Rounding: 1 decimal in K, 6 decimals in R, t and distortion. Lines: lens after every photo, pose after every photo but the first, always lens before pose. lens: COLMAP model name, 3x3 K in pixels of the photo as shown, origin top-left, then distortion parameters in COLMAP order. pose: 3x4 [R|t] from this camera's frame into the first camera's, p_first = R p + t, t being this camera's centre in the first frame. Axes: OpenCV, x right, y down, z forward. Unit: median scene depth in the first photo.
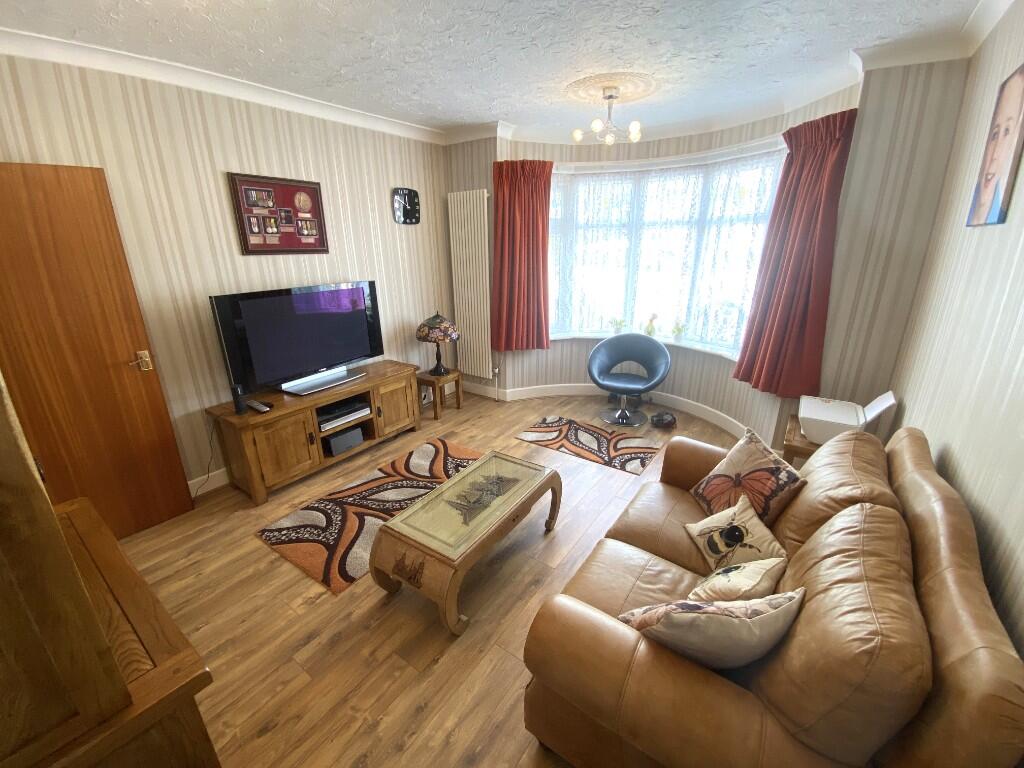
lens RADIAL K [[424.5, 0, 518.9], [0, 424.5, 386.5], [0, 0, 1]] dist [0.022251, -0.021611]
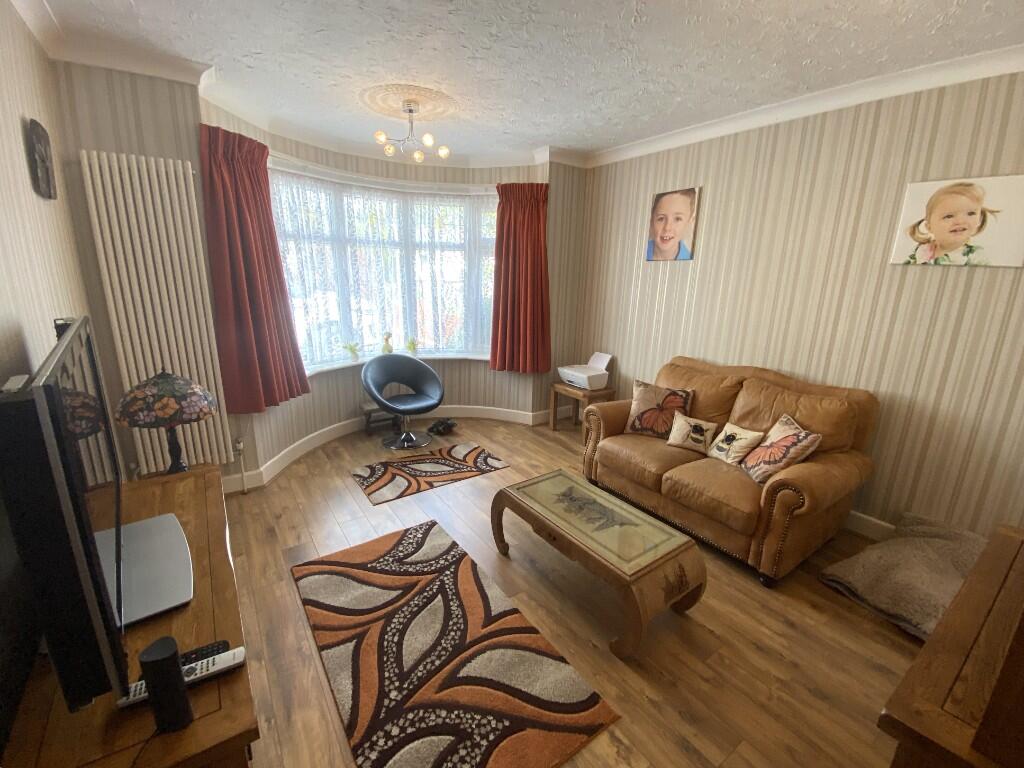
lens RADIAL K [[438.9, 0, 512.0], [0, 438.9, 384.0], [0, 0, 1]] dist [0.020255, -0.017349]
pose [[0.330428, -0.216240, 0.918726, -0.674465], [0.273867, 0.953488, 0.125924, -0.131227], [-0.903224, 0.210000, 0.374280, 0.480825]]
